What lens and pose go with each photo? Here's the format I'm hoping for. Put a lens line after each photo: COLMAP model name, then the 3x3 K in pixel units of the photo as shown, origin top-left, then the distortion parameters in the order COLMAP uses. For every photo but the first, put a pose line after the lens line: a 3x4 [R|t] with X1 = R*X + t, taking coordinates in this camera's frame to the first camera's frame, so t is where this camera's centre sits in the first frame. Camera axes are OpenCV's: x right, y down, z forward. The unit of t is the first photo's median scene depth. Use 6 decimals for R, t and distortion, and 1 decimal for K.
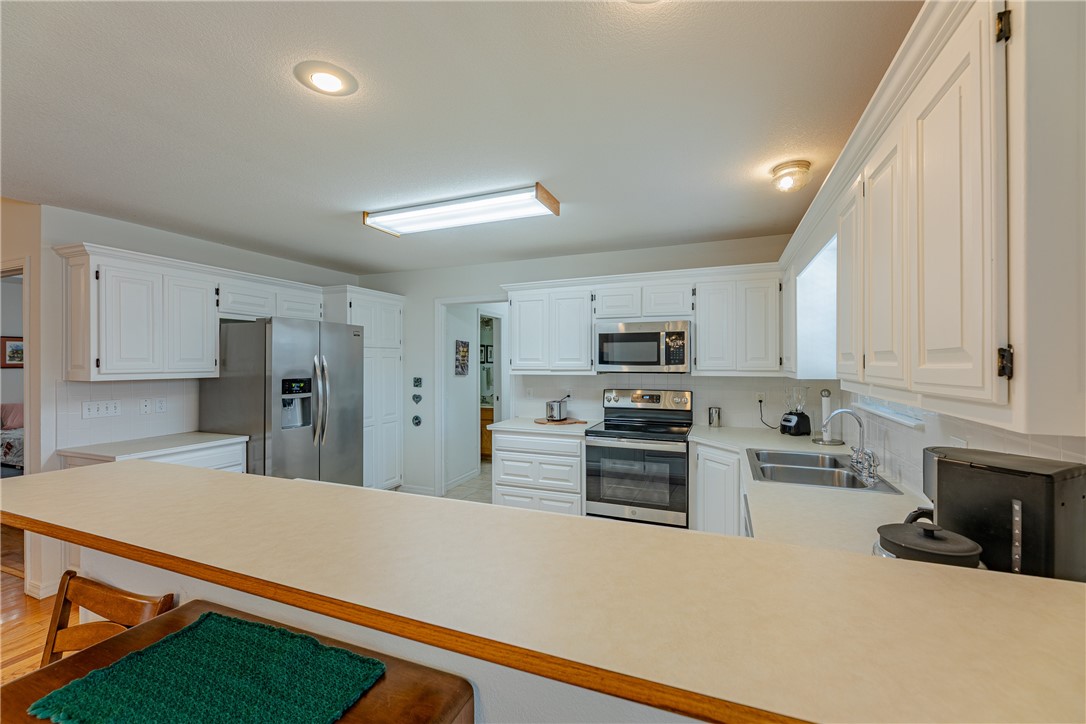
lens RADIAL K [[447.0, 0, 548.8], [0, 447.0, 361.2], [0, 0, 1]] dist [0.000161, -0.001097]
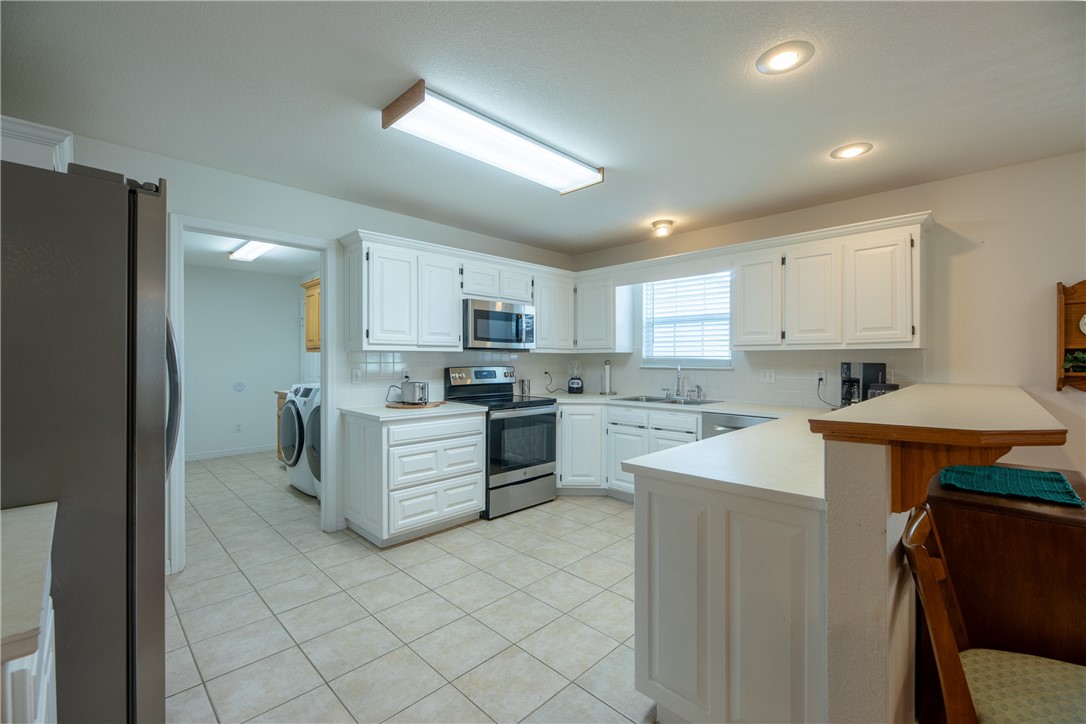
lens RADIAL K [[447.0, 0, 531.5], [0, 447.0, 362.8], [0, 0, 1]] dist [0.000161, -0.001097]
pose [[0.397336, -0.003457, 0.917667, -0.768228], [-0.001085, 0.999990, 0.004237, 0.054517], [-0.917672, -0.002679, 0.397329, 0.503441]]
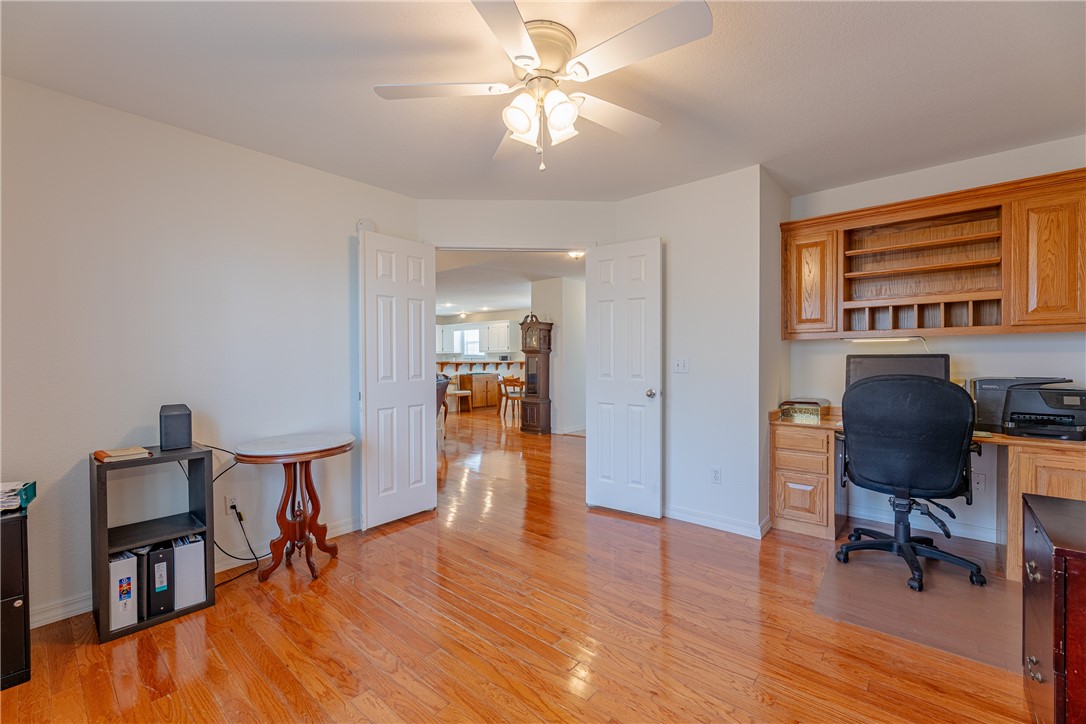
lens RADIAL K [[447.0, 0, 542.7], [0, 447.0, 359.2], [0, 0, 1]] dist [0.000161, -0.001097]
pose [[0.317366, -0.004976, 0.948290, -2.788406], [0.007459, 0.999968, 0.002751, 0.077365], [-0.948274, 0.006200, 0.317394, -1.062418]]
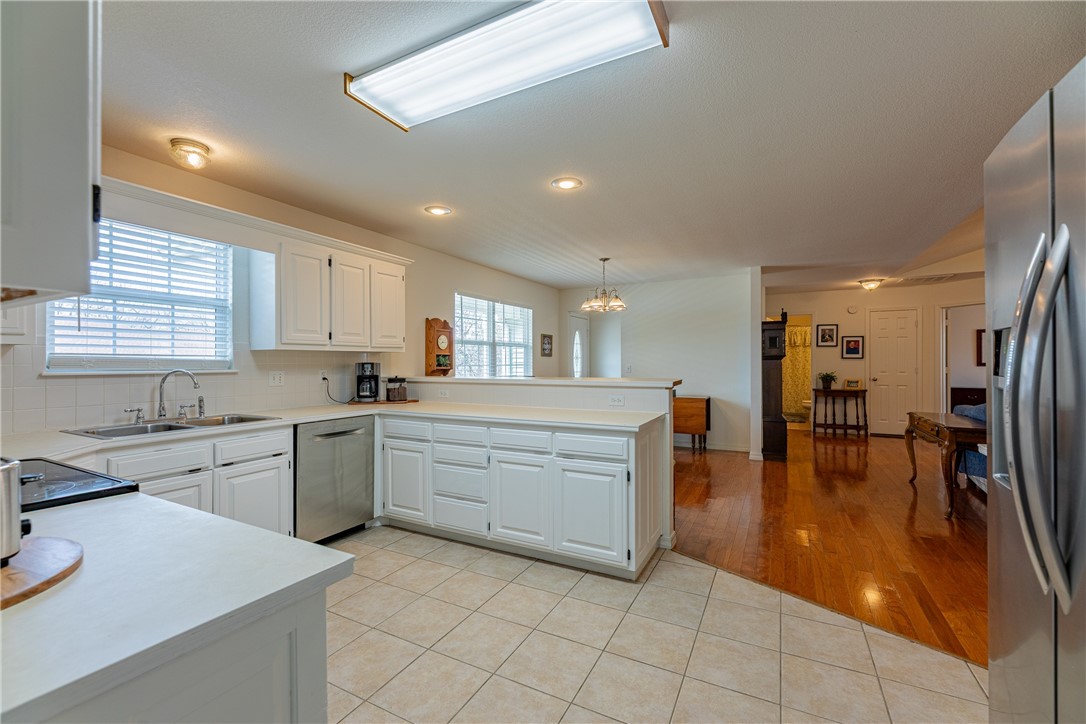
lens RADIAL K [[447.0, 0, 554.2], [0, 447.0, 362.1], [0, 0, 1]] dist [0.000161, -0.001097]
pose [[-0.995009, 0.006256, 0.099586, -0.274540], [0.006347, 0.999980, 0.000596, 0.057901], [-0.099580, 0.001225, -0.995029, 1.269934]]
